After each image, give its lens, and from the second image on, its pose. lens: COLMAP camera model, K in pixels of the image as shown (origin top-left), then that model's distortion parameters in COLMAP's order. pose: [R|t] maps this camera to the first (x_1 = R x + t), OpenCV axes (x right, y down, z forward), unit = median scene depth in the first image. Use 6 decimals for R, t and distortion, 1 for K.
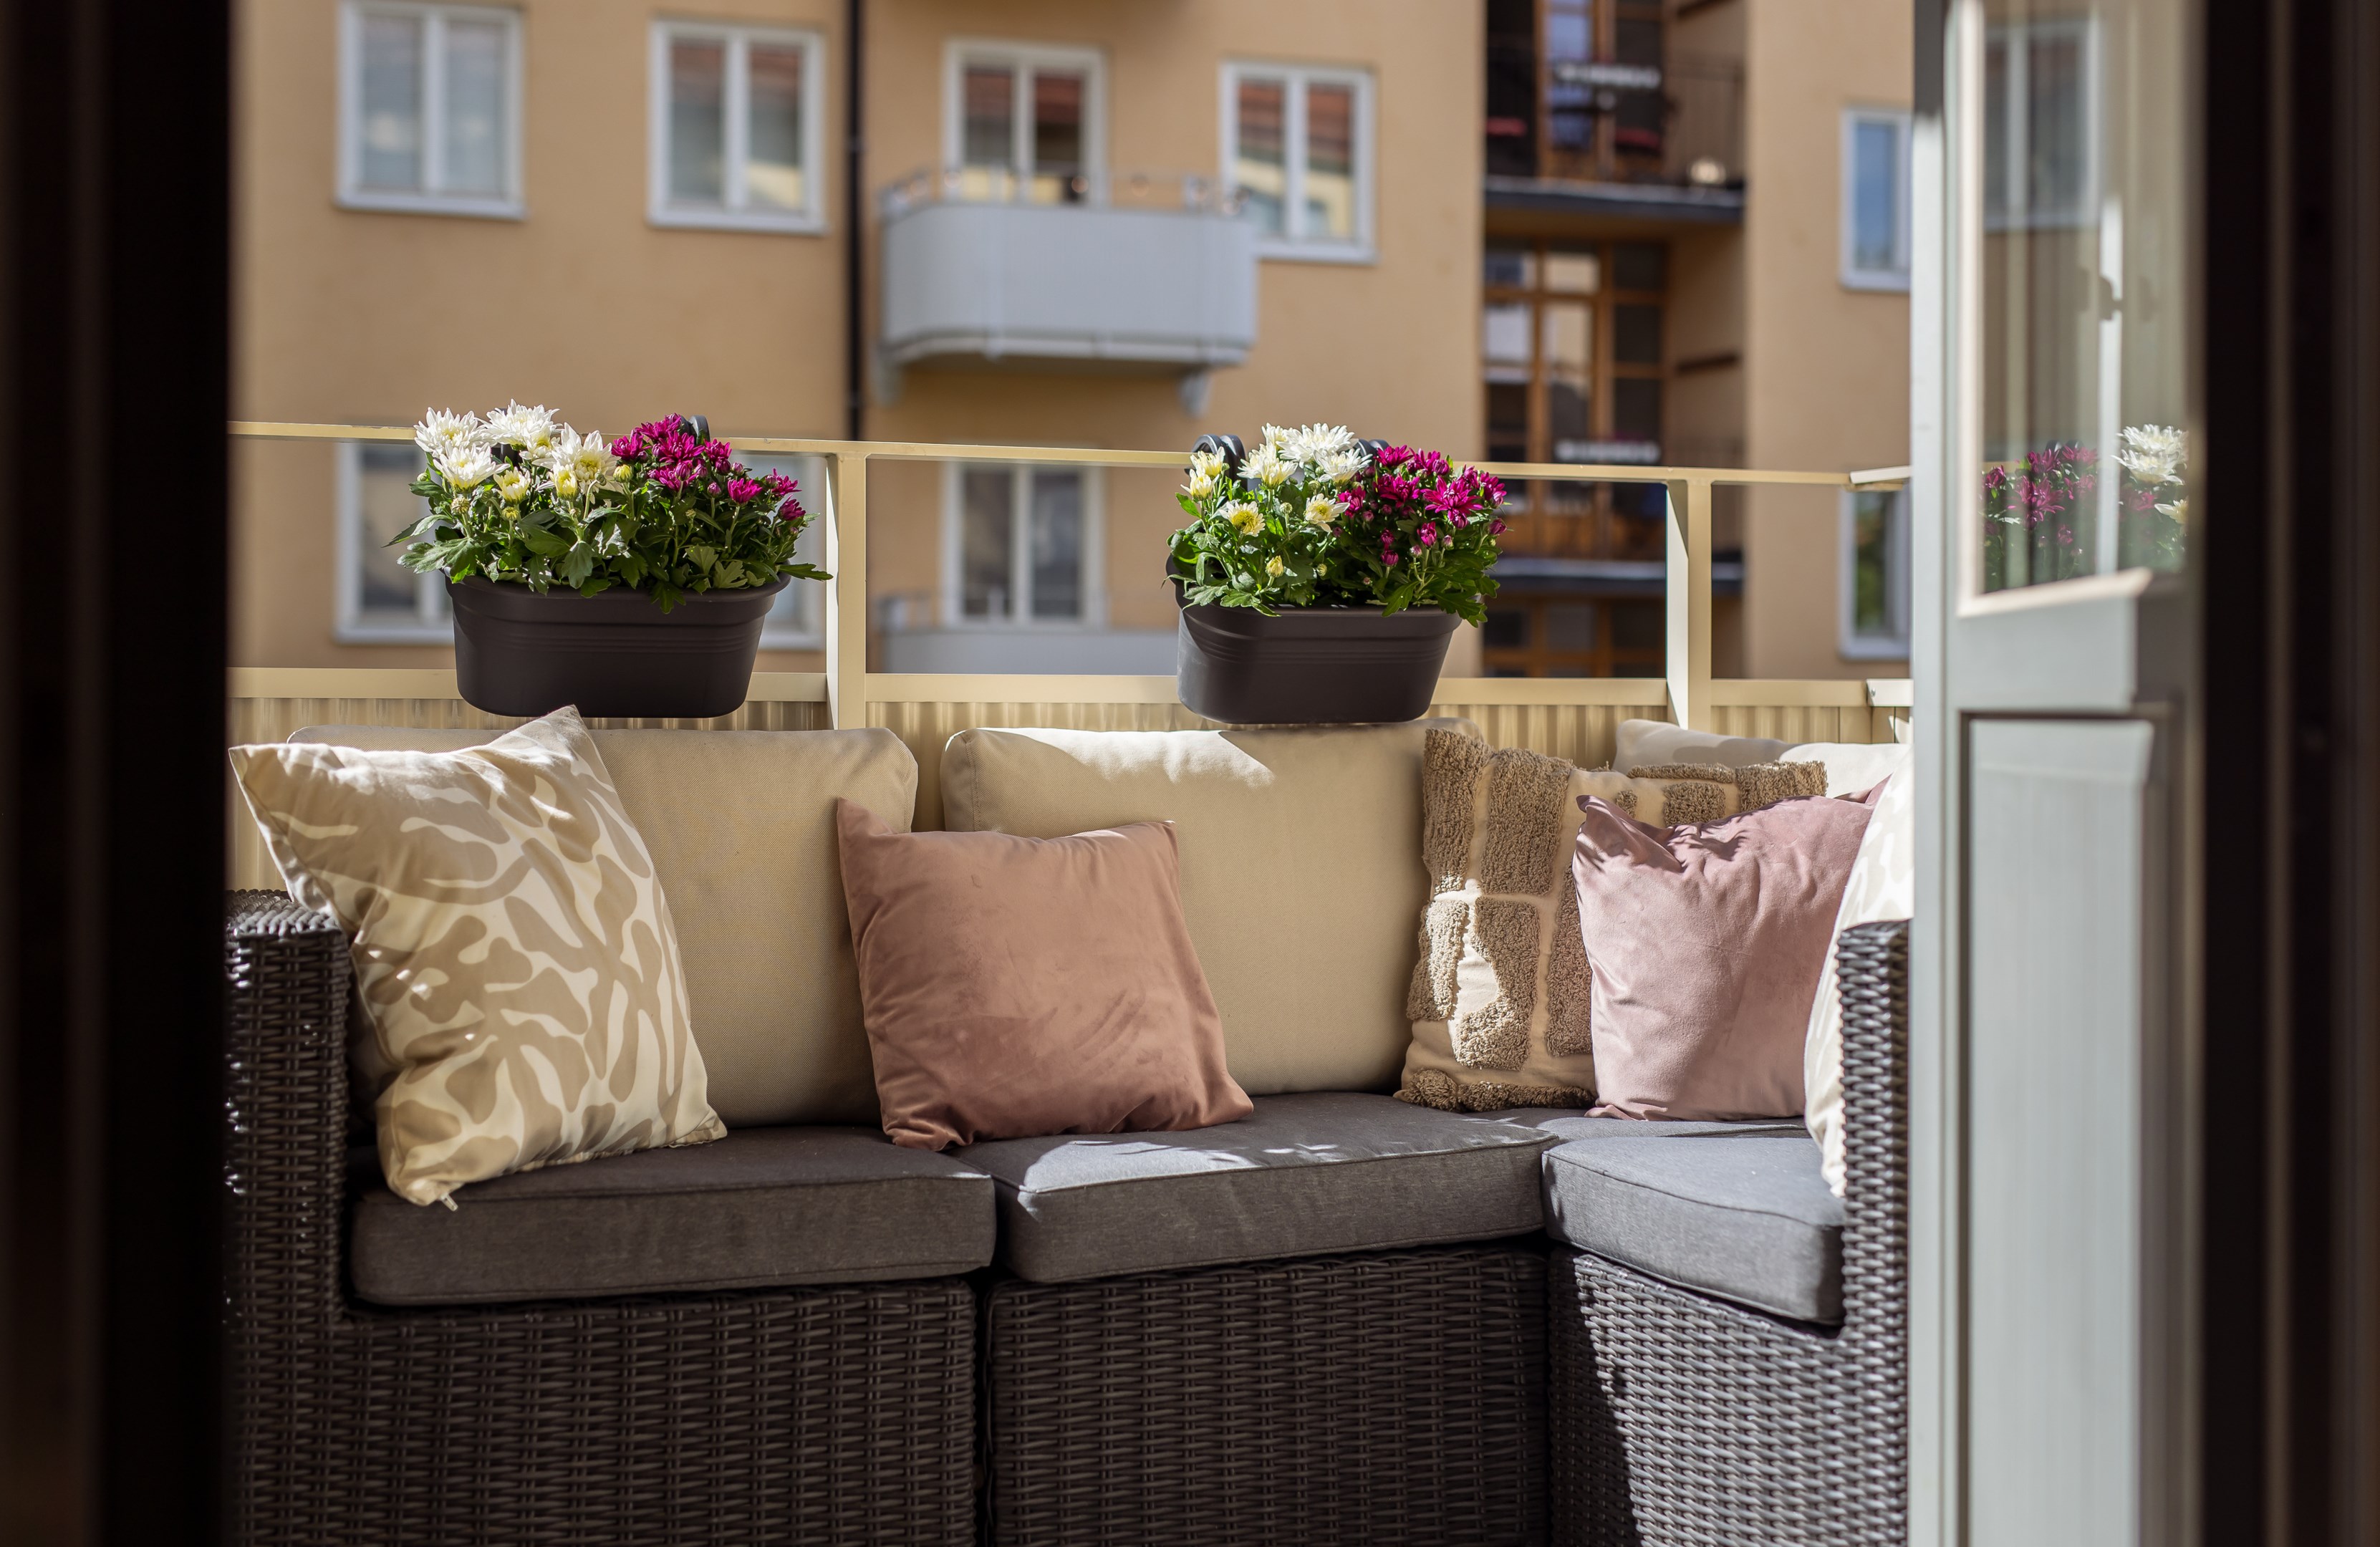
lens RADIAL K [[3396.4, 0, 1190.9], [0, 3396.4, 702.7], [0, 0, 1]] dist [0.008207, -0.010320]
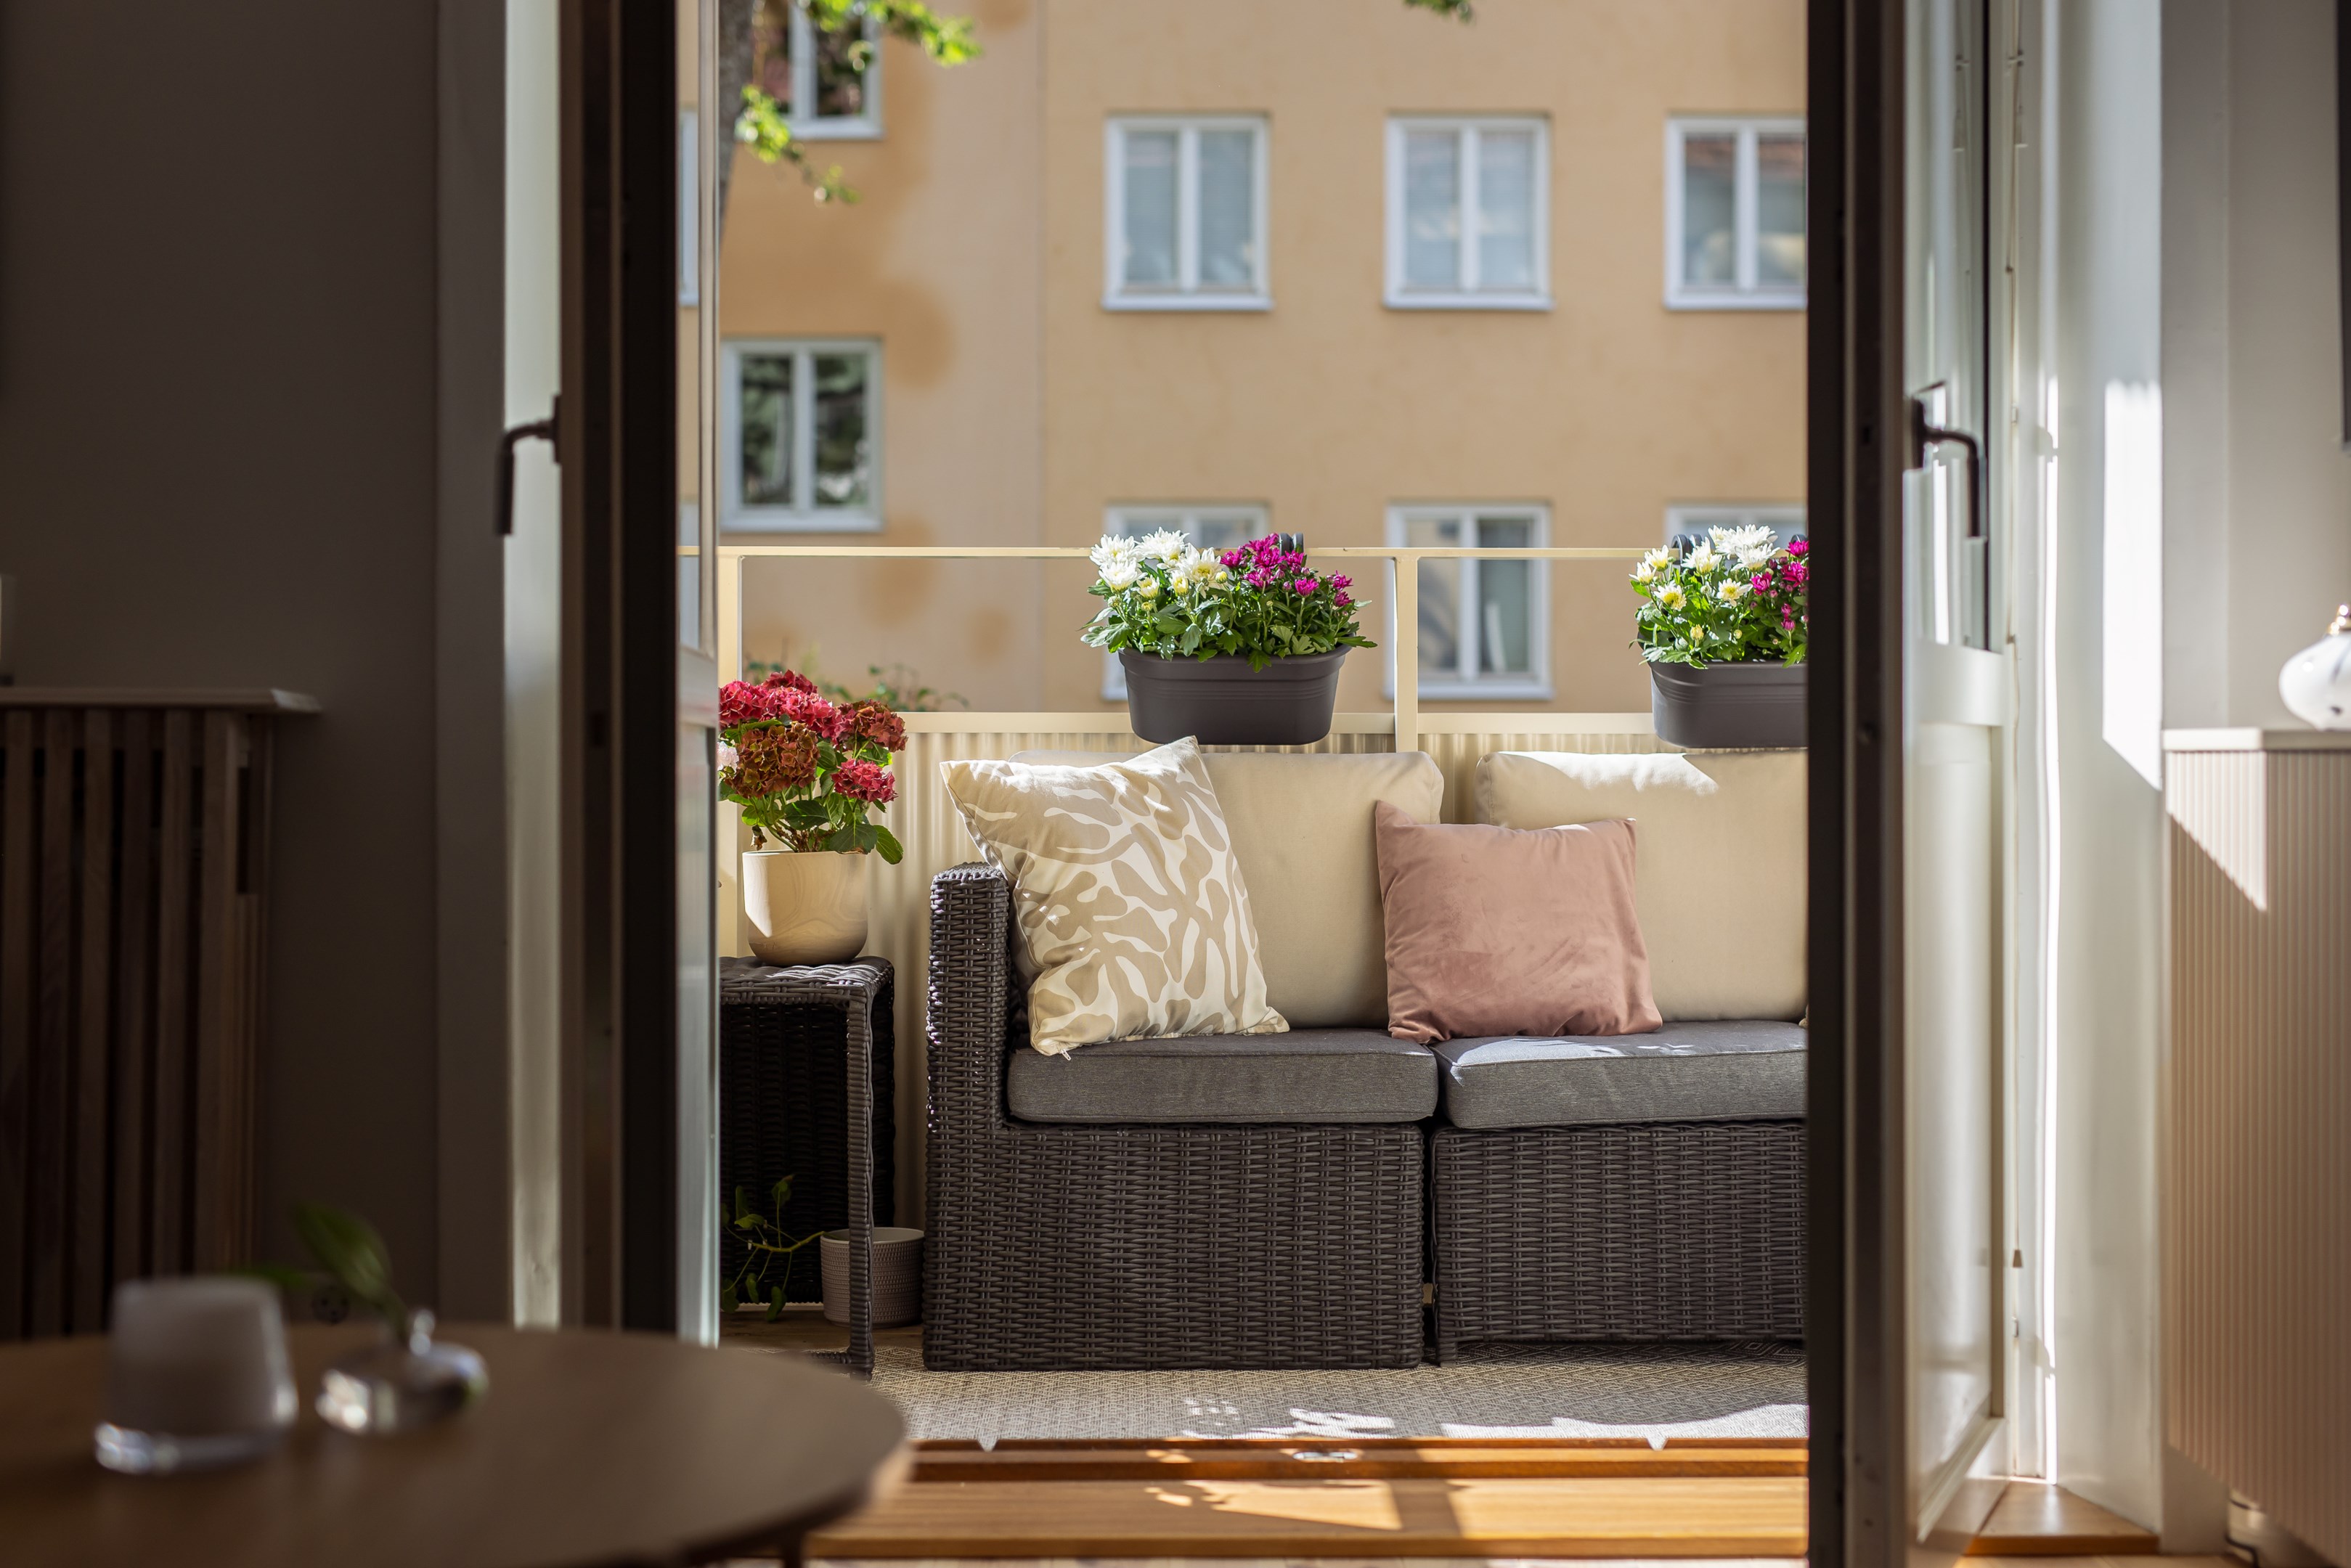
lens RADIAL K [[3454.1, 0, 1175.5], [0, 3454.1, 784.0], [0, 0, 1]] dist [0.004489, -0.015436]
pose [[0.939998, -0.001189, -0.341179, 0.322116], [0.003700, 0.999971, 0.006708, 0.011595], [0.341161, -0.007568, 0.939974, -0.406373]]
